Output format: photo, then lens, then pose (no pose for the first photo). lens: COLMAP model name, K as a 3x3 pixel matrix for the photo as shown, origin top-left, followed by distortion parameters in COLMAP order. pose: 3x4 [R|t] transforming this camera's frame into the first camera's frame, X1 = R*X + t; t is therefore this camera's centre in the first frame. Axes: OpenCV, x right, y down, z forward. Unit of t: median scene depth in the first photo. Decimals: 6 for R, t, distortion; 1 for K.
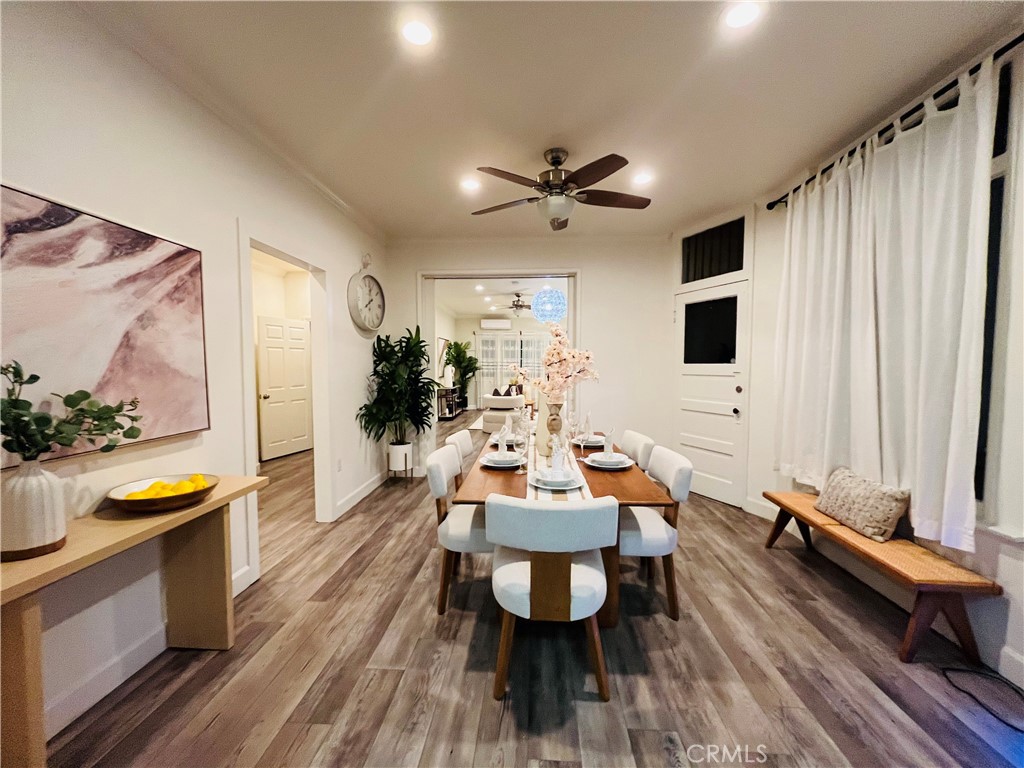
lens RADIAL K [[413.7, 0, 509.5], [0, 413.7, 386.7], [0, 0, 1]] dist [-0.003258, 0.000103]
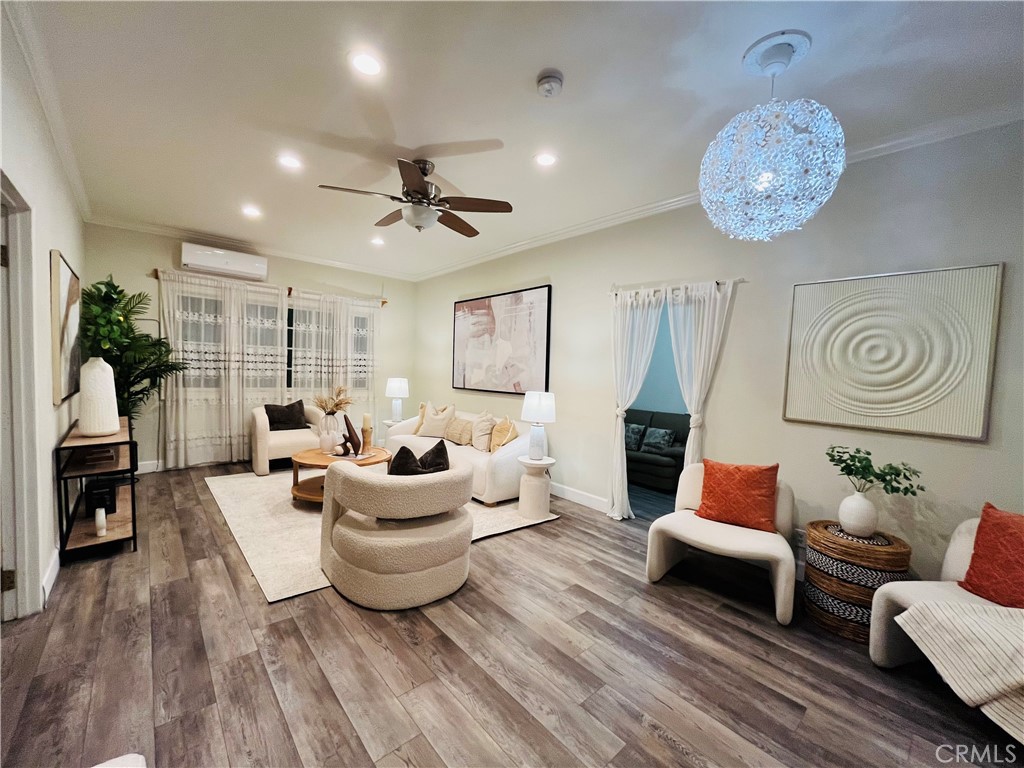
lens RADIAL K [[413.7, 0, 509.5], [0, 413.7, 386.7], [0, 0, 1]] dist [-0.003258, 0.000103]
pose [[0.705900, -0.011676, 0.708215, -0.185012], [0.005256, 0.999923, 0.011247, -0.040724], [-0.708292, -0.004217, 0.705907, 0.725210]]
